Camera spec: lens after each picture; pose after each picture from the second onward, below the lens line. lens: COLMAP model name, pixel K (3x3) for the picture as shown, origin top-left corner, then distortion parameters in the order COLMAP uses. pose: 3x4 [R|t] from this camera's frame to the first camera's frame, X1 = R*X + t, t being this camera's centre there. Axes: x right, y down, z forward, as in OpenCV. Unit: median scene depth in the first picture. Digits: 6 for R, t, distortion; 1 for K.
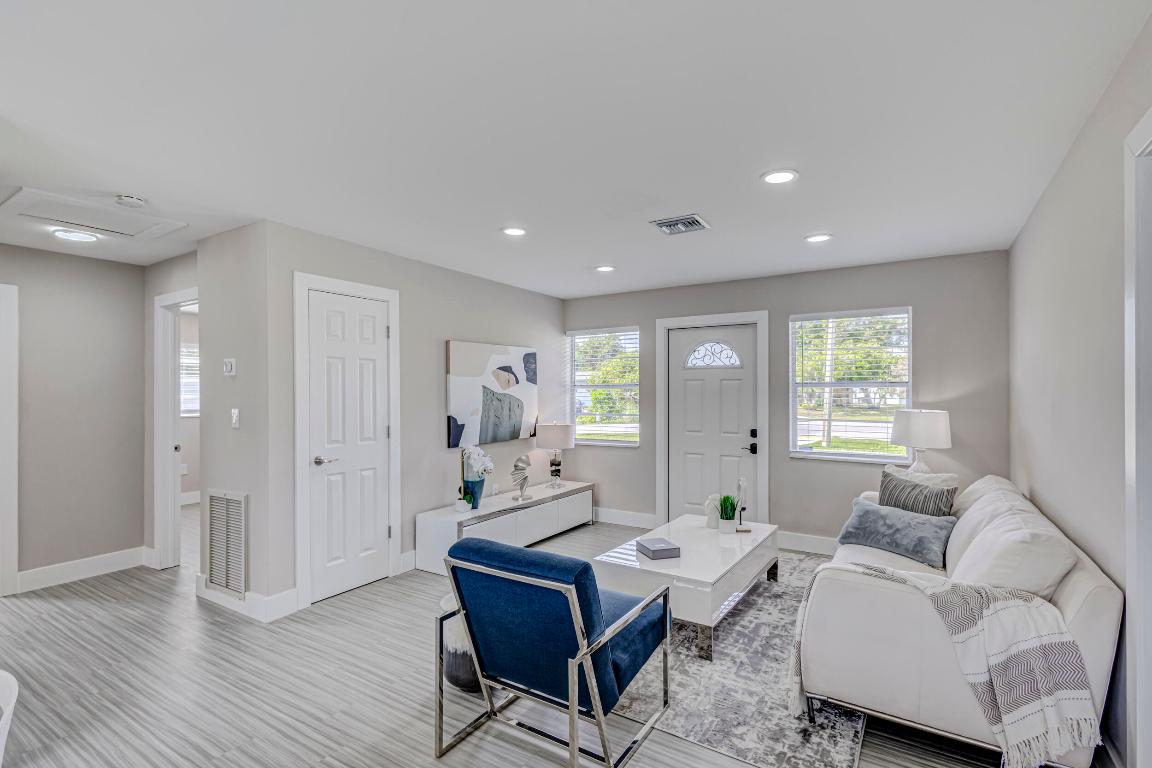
lens RADIAL K [[535.8, 0, 580.0], [0, 535.8, 389.3], [0, 0, 1]] dist [0.022212, -0.000971]
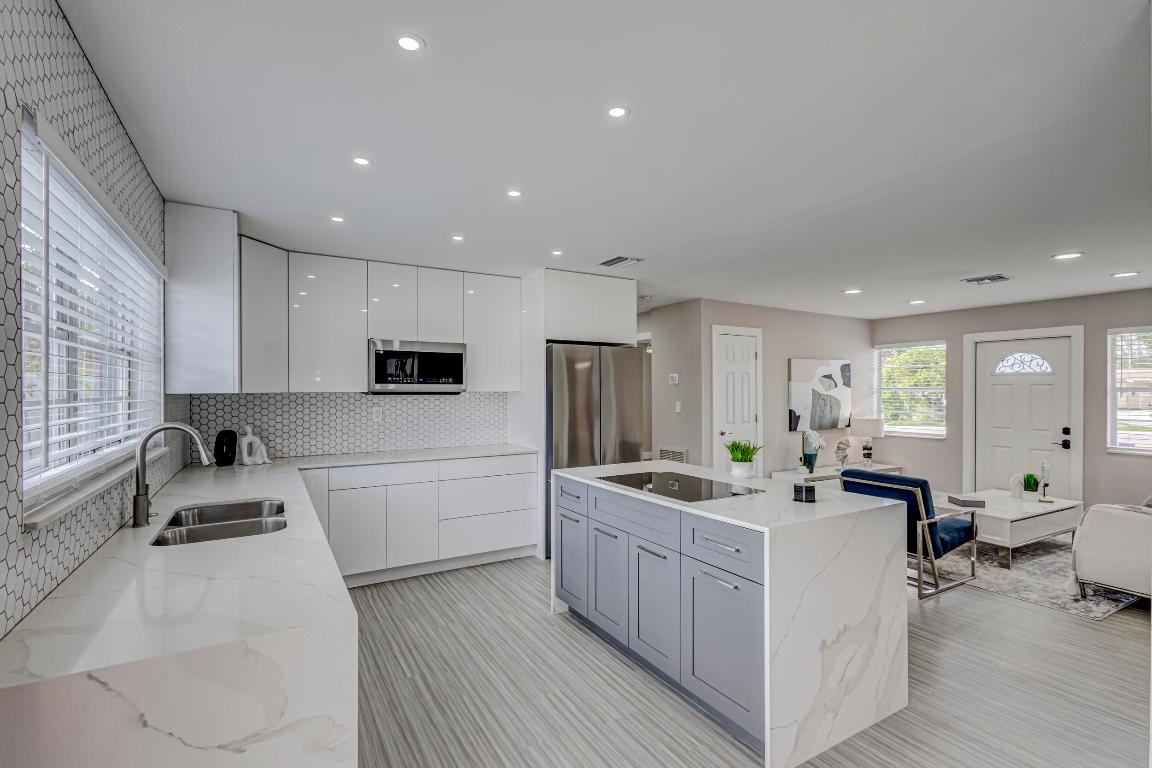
lens RADIAL K [[535.8, 0, 580.0], [0, 535.8, 389.3], [0, 0, 1]] dist [0.022212, -0.000971]
pose [[0.893533, 0.005840, -0.448959, -0.095700], [-0.003894, 0.999979, 0.005256, -0.011130], [0.448980, -0.002948, 0.893537, -0.567544]]
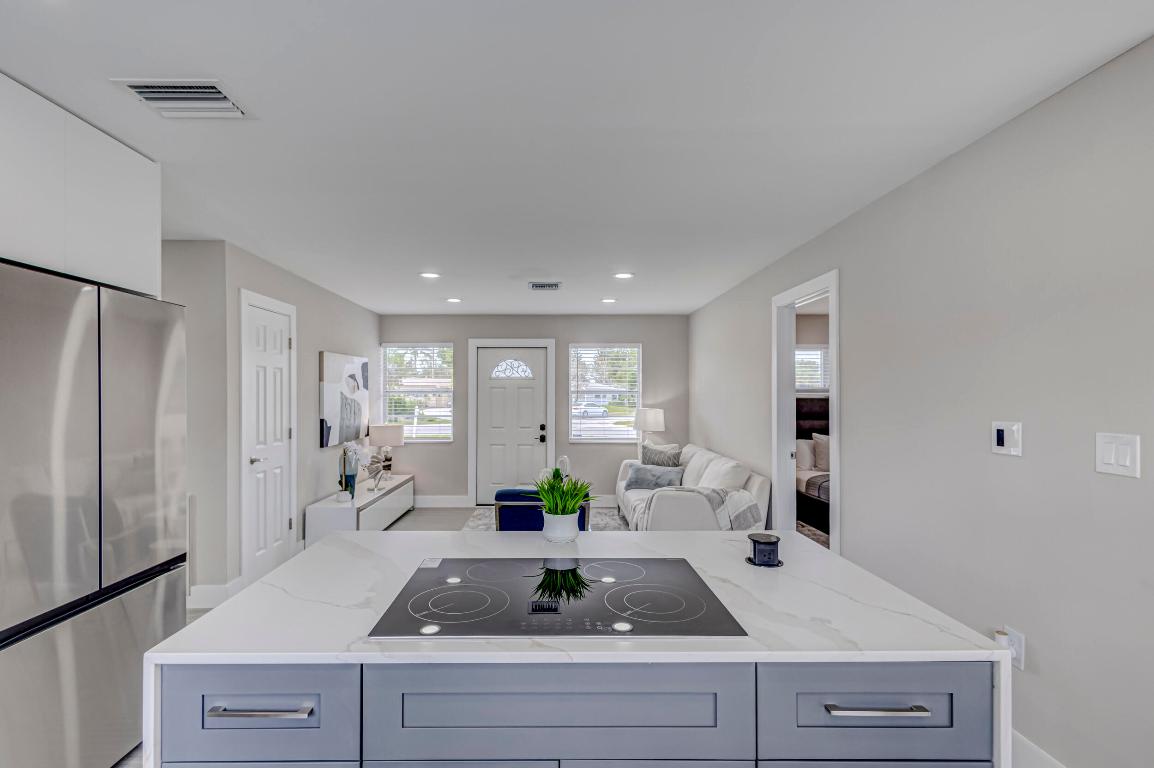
lens RADIAL K [[547.1, 0, 549.7], [0, 547.1, 390.2], [0, 0, 1]] dist [-0.000334, -0.000150]
pose [[0.845822, 0.006941, 0.533419, -0.440374], [-0.004503, 0.999973, -0.005872, -0.005290], [-0.533446, 0.002565, 0.845830, -0.208087]]
